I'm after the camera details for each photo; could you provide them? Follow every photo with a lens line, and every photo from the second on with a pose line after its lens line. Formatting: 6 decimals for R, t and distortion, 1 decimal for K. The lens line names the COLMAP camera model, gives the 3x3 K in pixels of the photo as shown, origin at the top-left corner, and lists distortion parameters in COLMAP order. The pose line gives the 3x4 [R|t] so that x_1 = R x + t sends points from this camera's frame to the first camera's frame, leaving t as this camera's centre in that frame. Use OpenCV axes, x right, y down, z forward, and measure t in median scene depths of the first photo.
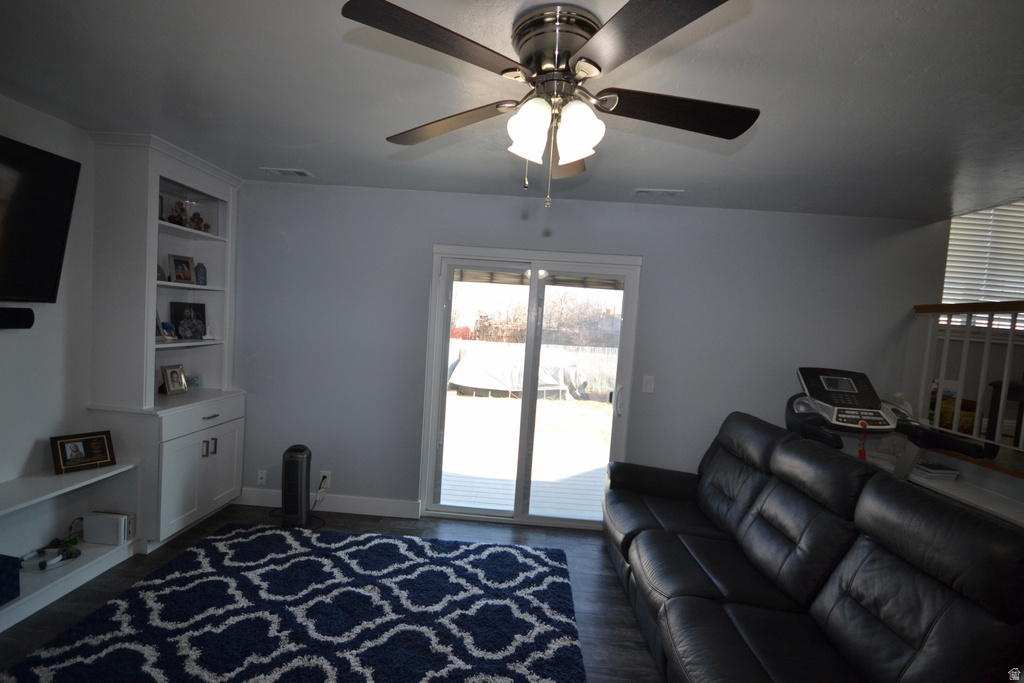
lens RADIAL K [[453.4, 0, 514.0], [0, 453.4, 344.2], [0, 0, 1]] dist [-0.014776, -0.001800]
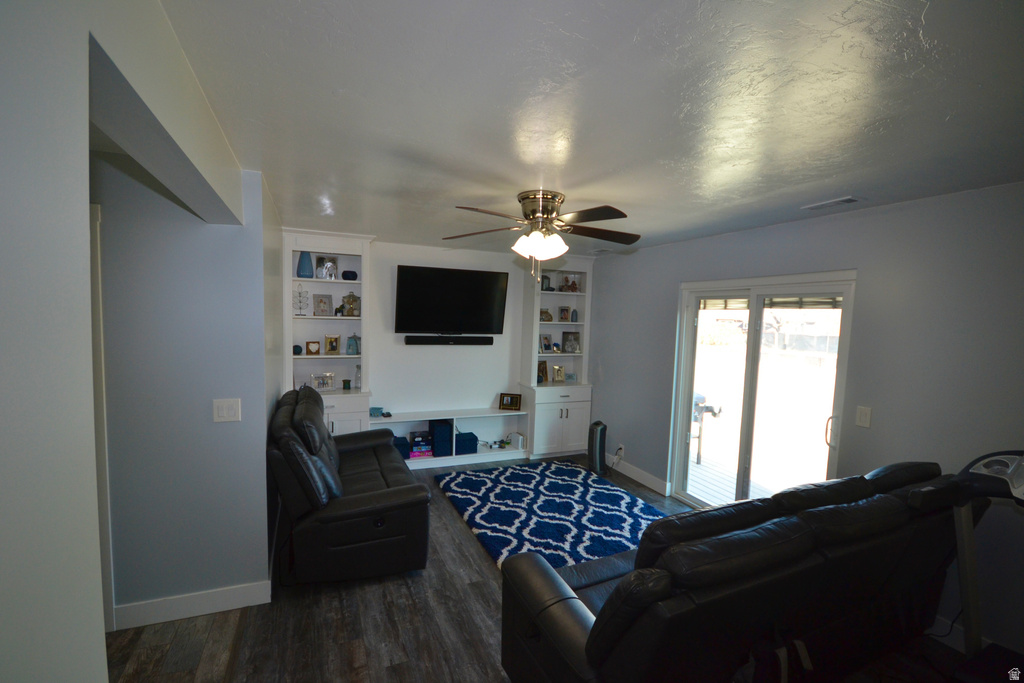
lens RADIAL K [[453.4, 0, 514.2], [0, 453.4, 344.1], [0, 0, 1]] dist [-0.014776, -0.001800]
pose [[0.428766, 0.004424, -0.903405, 0.972927], [-0.049606, 0.998595, -0.018653, -0.000797], [0.902053, 0.052812, 0.428383, 0.047893]]
